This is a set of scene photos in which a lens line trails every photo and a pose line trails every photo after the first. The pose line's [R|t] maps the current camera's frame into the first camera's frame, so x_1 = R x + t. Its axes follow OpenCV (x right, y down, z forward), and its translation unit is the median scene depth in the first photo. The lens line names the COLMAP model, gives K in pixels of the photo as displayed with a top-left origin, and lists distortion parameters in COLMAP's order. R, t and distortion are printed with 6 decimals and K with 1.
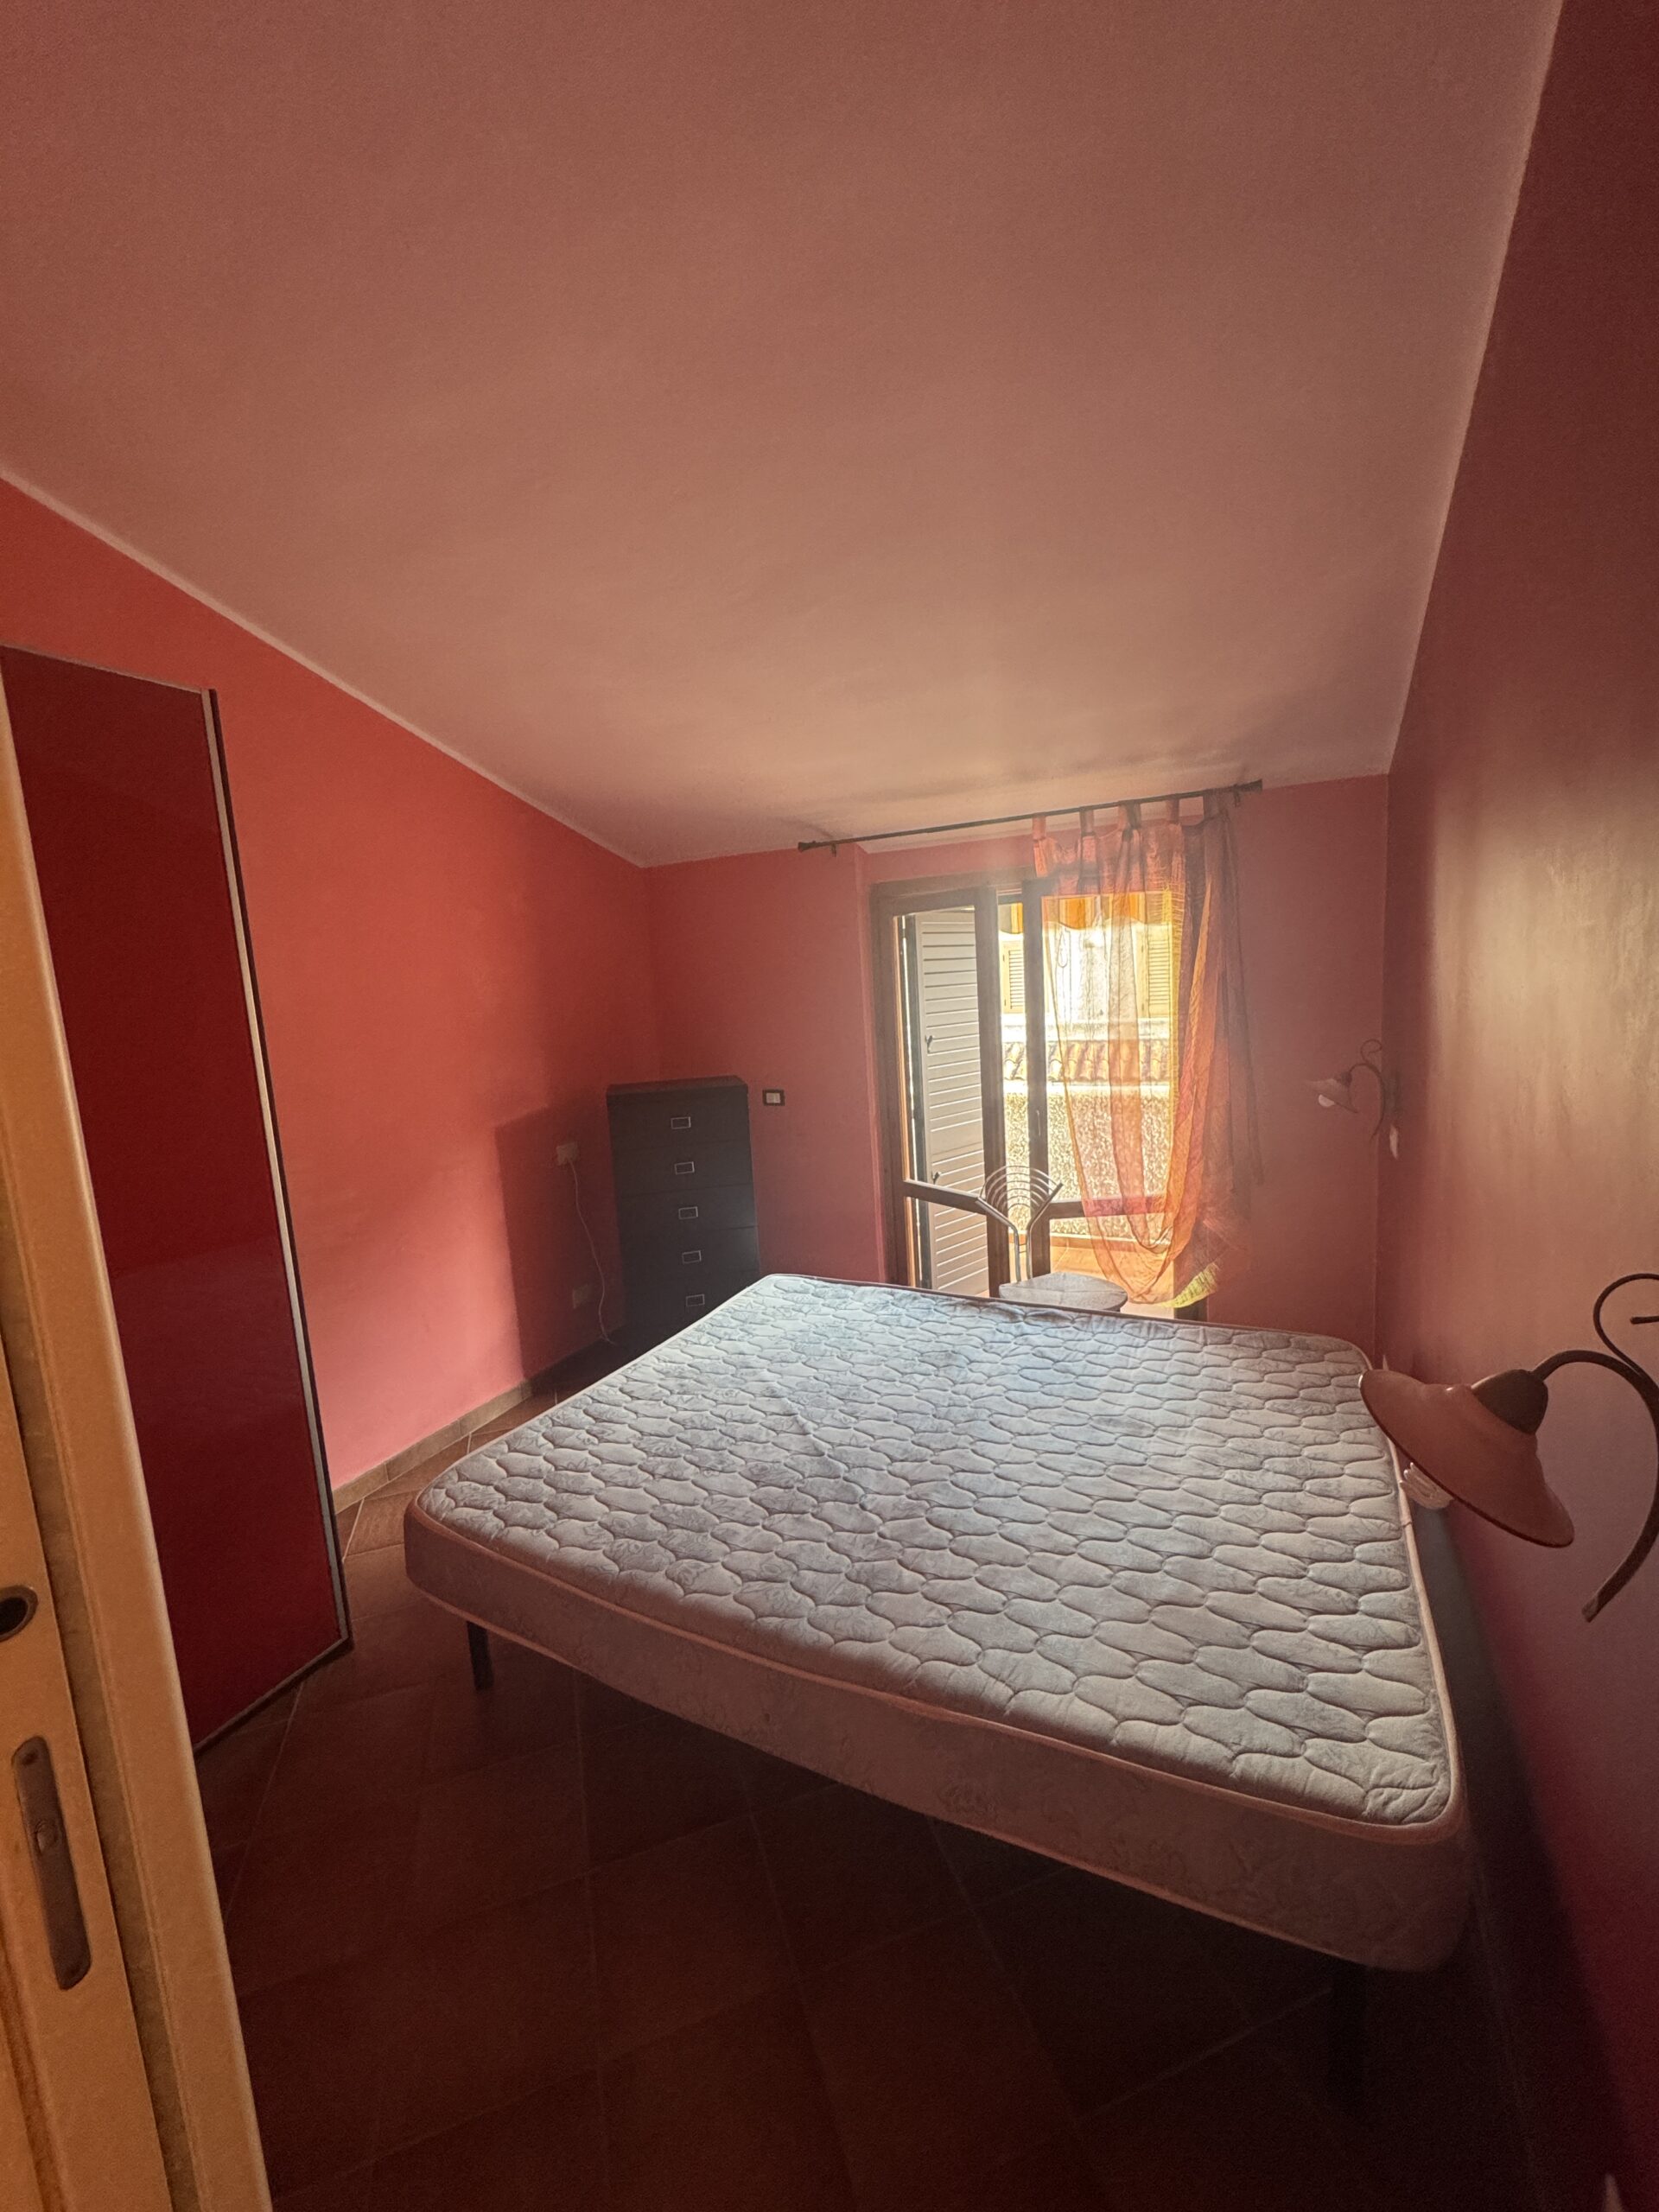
lens RADIAL K [[886.9, 0, 826.5], [0, 886.9, 1105.0], [0, 0, 1]] dist [-0.001831, 0.000413]
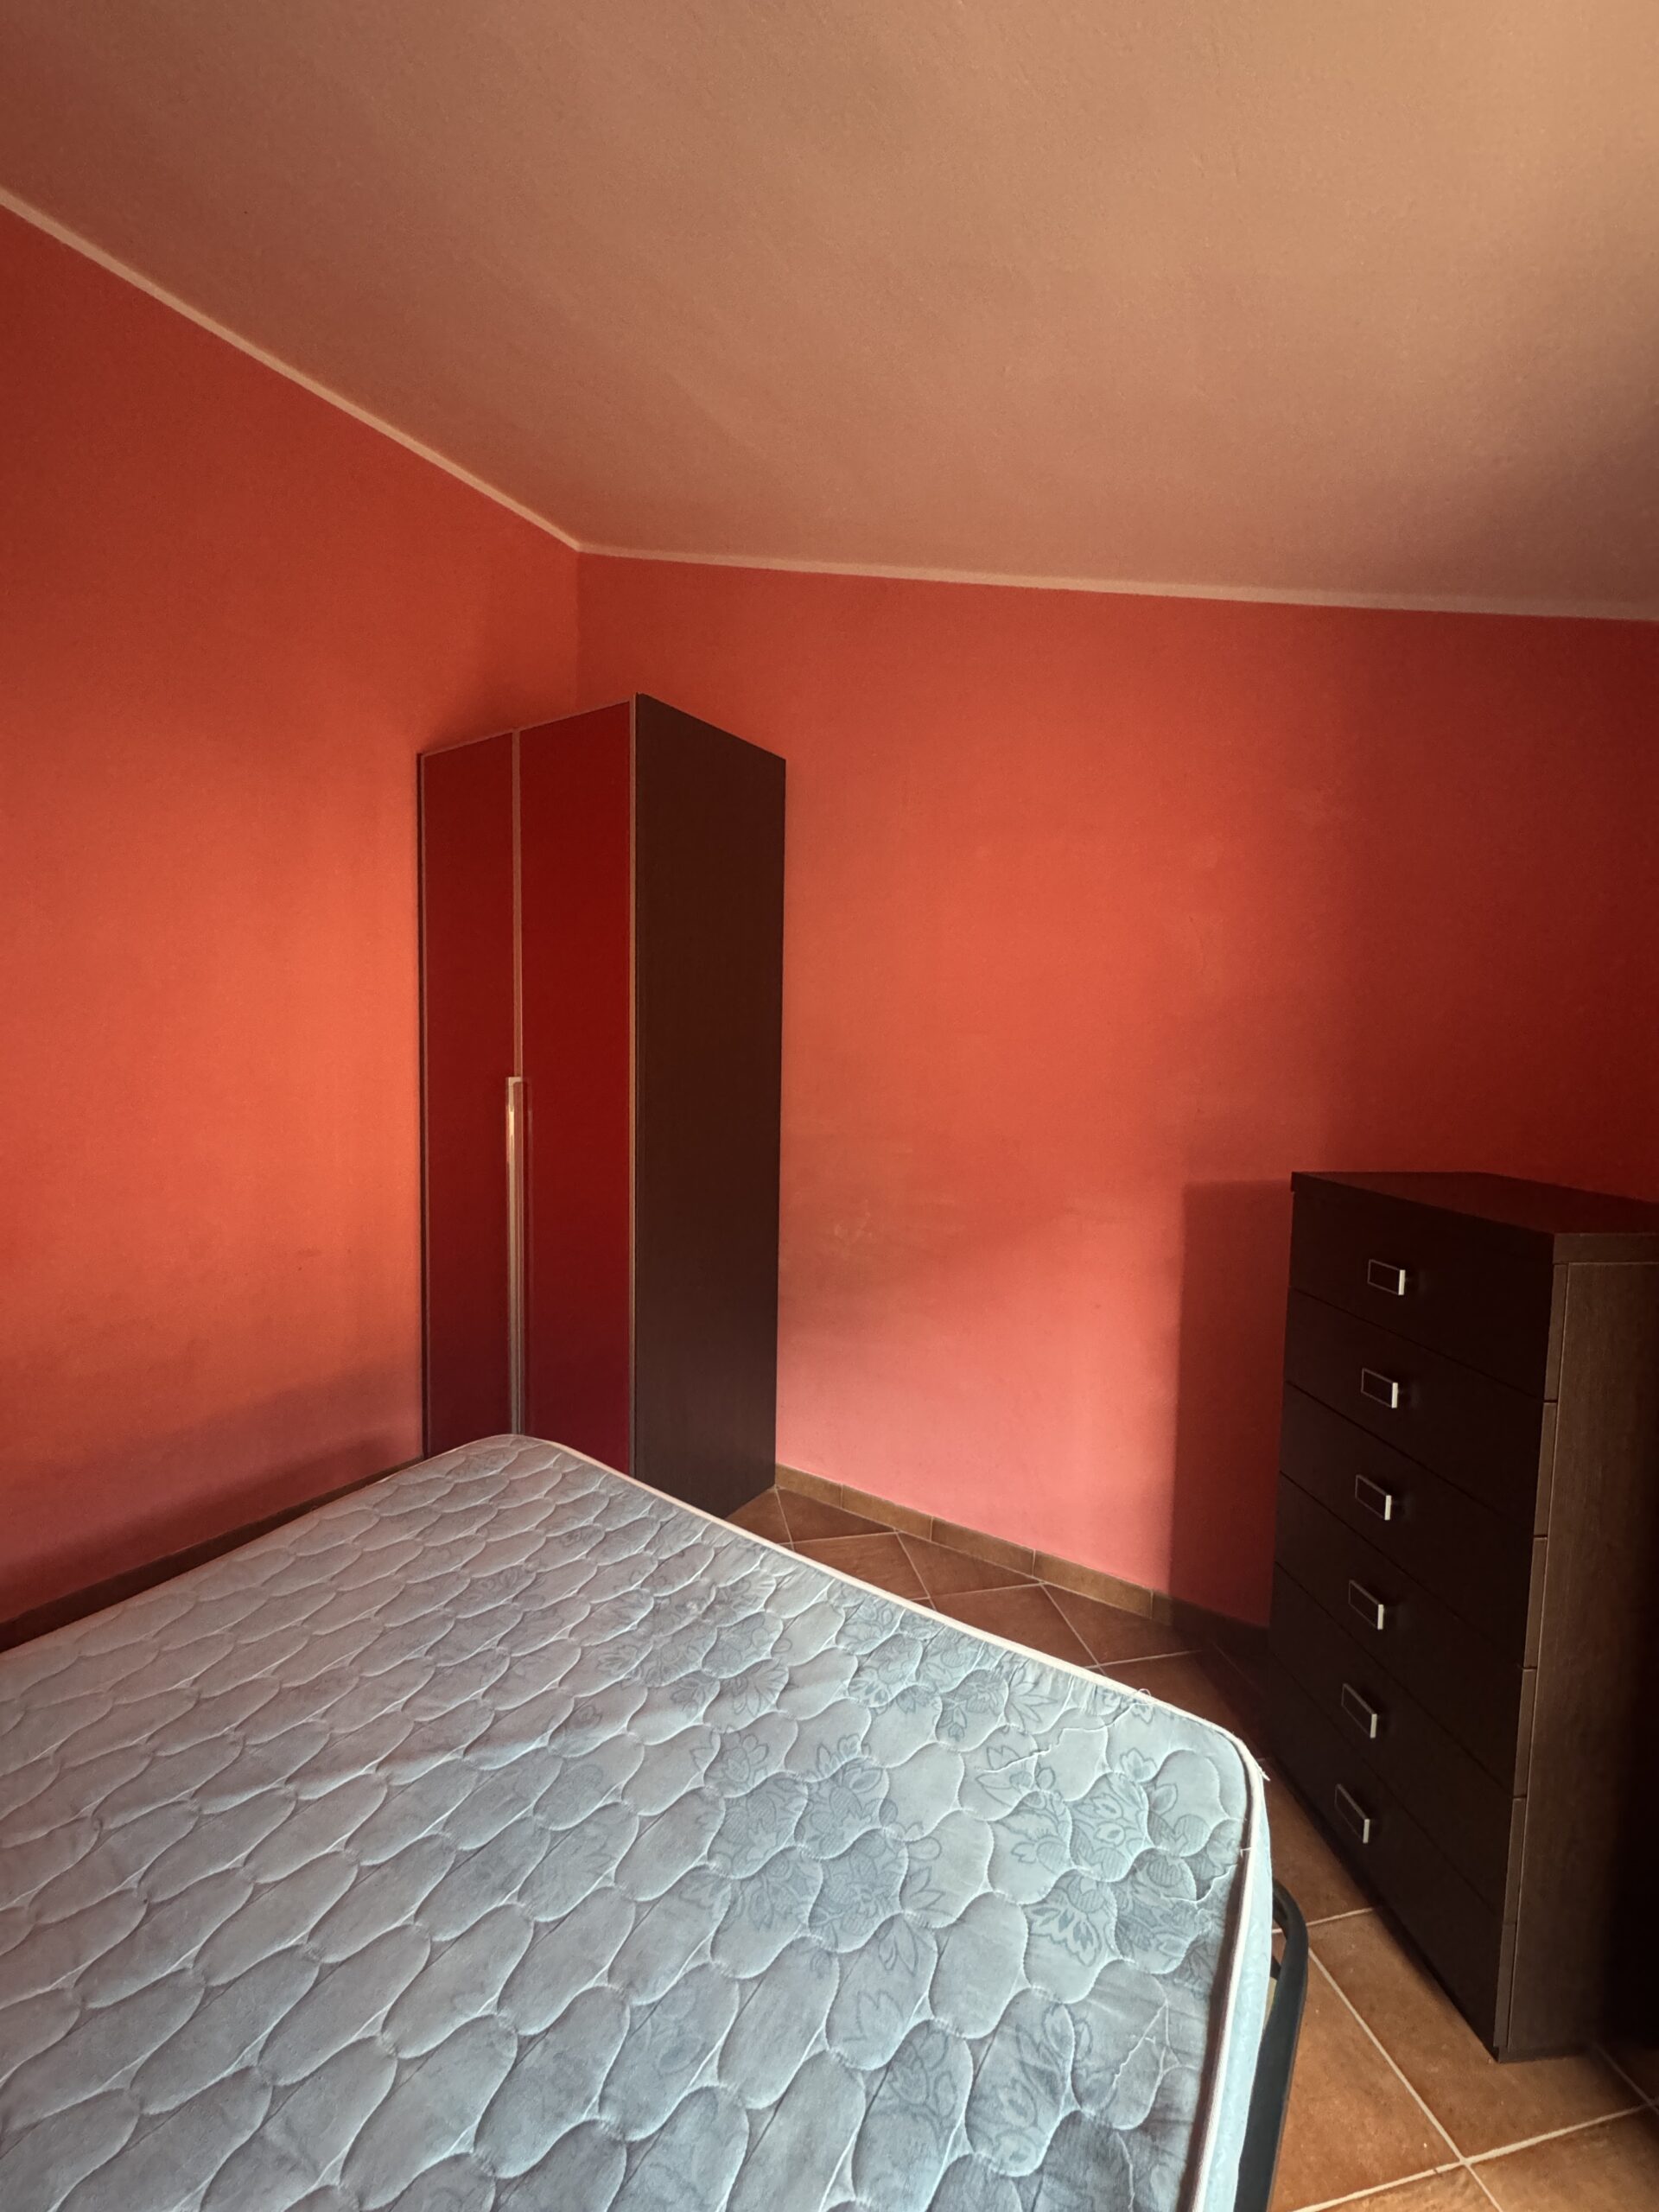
lens RADIAL K [[886.9, 0, 826.5], [0, 886.9, 1105.0], [0, 0, 1]] dist [-0.001831, 0.000413]
pose [[-0.132225, 0.122416, -0.983631, 0.457350], [-0.144807, 0.979312, 0.141344, -0.138299], [0.980585, 0.161126, -0.111763, 1.378388]]
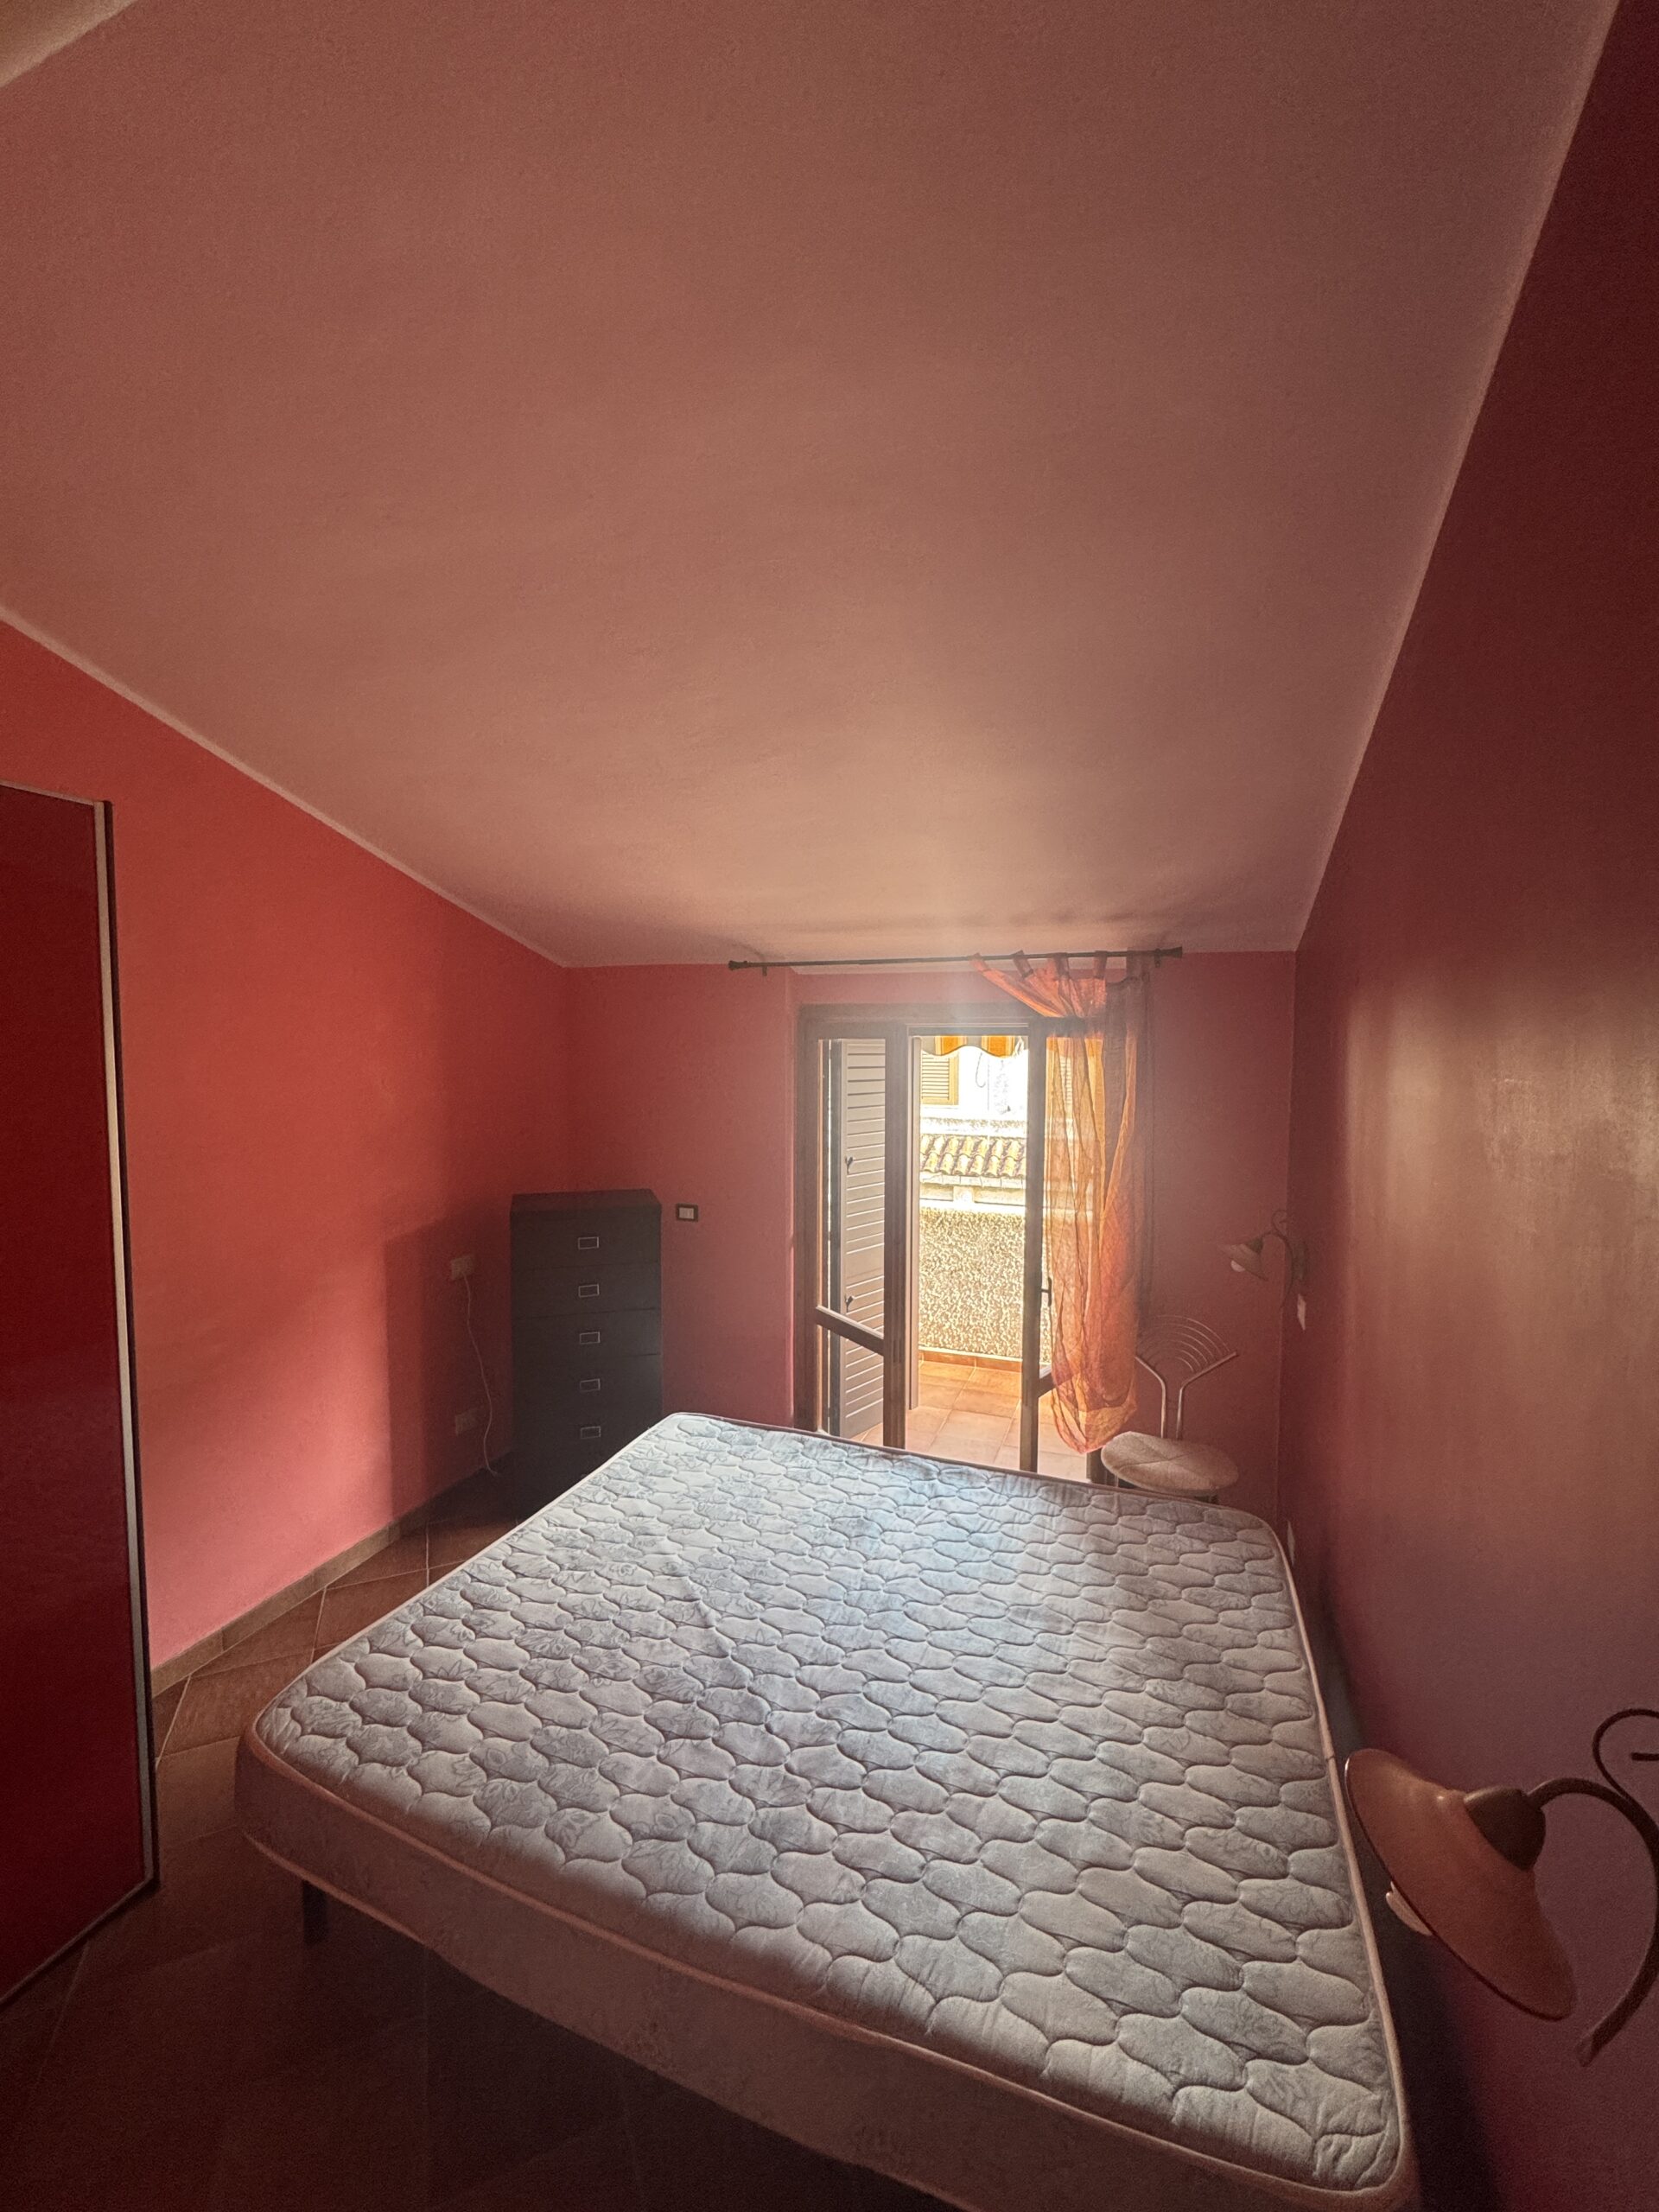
lens RADIAL K [[886.9, 0, 826.5], [0, 886.9, 1105.0], [0, 0, 1]] dist [-0.001831, 0.000413]
pose [[0.993061, 0.057744, 0.102444, -0.029301], [-0.049727, 0.995621, -0.079155, -0.113650], [-0.106566, 0.073512, 0.991584, 0.033909]]
